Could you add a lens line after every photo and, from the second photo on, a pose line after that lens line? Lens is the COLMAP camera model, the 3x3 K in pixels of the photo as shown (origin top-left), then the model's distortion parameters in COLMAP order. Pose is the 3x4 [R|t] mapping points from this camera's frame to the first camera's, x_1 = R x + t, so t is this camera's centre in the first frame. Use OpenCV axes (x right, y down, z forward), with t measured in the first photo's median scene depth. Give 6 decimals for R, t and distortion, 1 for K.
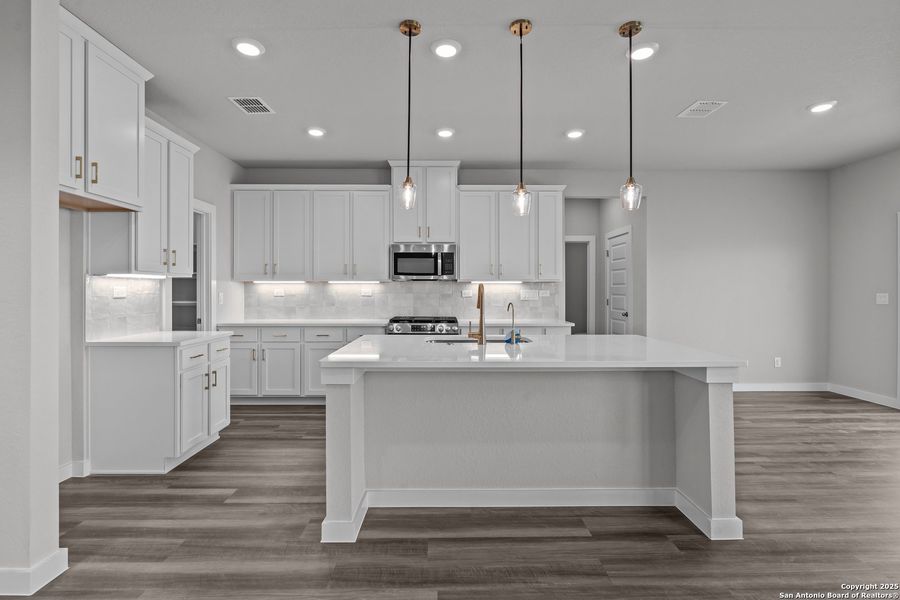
lens RADIAL K [[417.6, 0, 445.6], [0, 417.6, 291.2], [0, 0, 1]] dist [-0.011932, -0.002314]
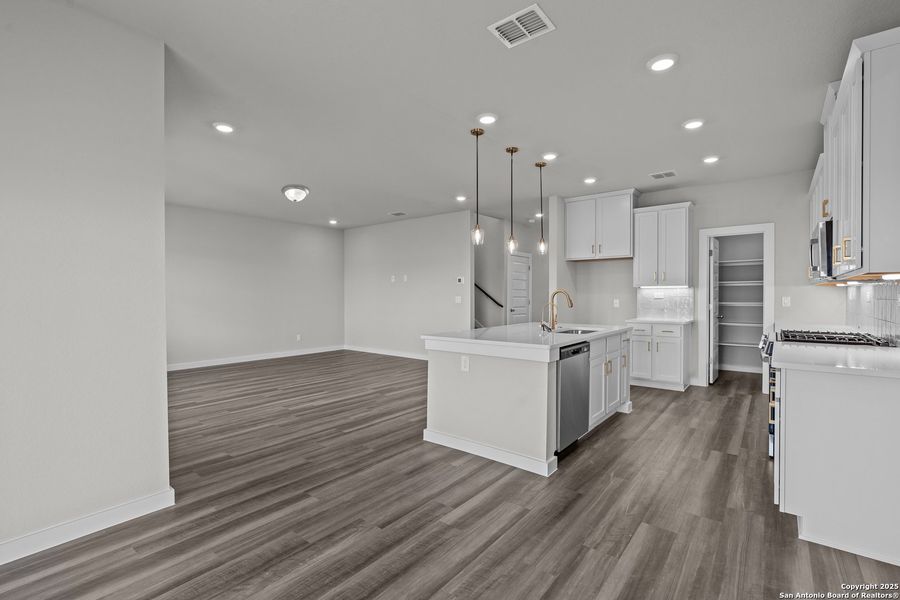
lens RADIAL K [[417.6, 0, 446.8], [0, 417.6, 301.3], [0, 0, 1]] dist [-0.011932, -0.002314]
pose [[-0.633089, 0.013135, -0.773967, 0.934987], [0.003485, 0.999894, 0.014119, -0.002112], [0.774071, 0.006241, -0.633068, 1.017770]]
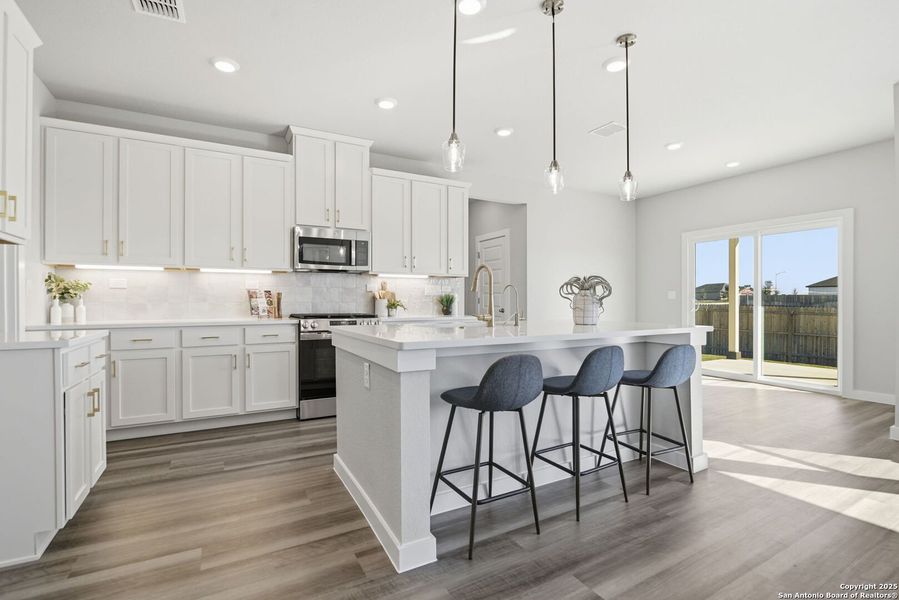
lens RADIAL K [[417.1, 0, 453.6], [0, 417.1, 304.5], [0, 0, 1]] dist [-0.011932, -0.002314]
pose [[0.878537, -0.005614, 0.477642, -0.266892], [0.001873, 0.999964, 0.008308, 0.040477], [-0.477671, -0.006404, 0.878515, 0.120033]]
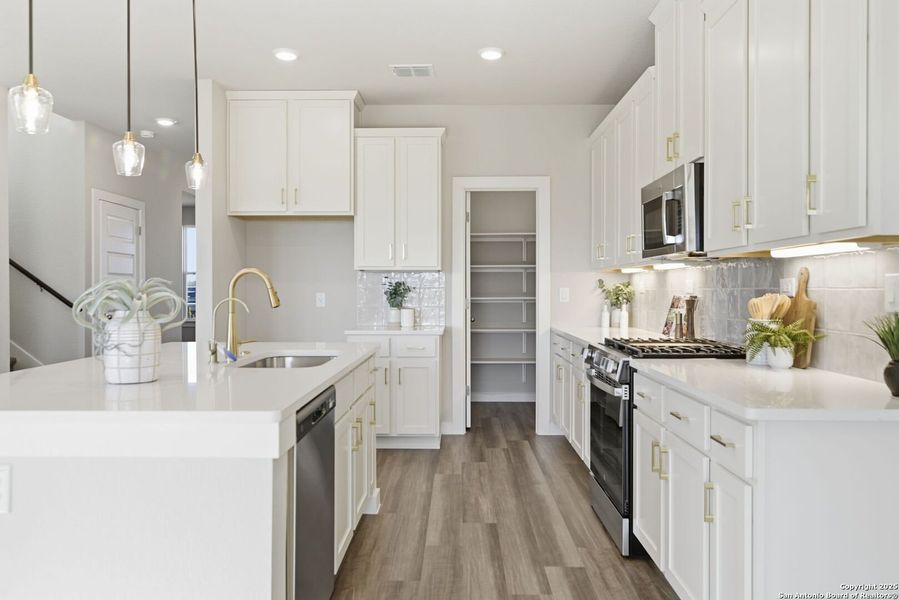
lens RADIAL K [[666.0, 0, 448.0], [0, 666.0, 297.3], [0, 0, 1]] dist [0.013126, 0.000199]
pose [[-0.026553, 0.012749, -0.999566, 0.704324], [0.002437, 0.999917, 0.012688, 0.006567], [0.999644, -0.002099, -0.026582, 0.834768]]
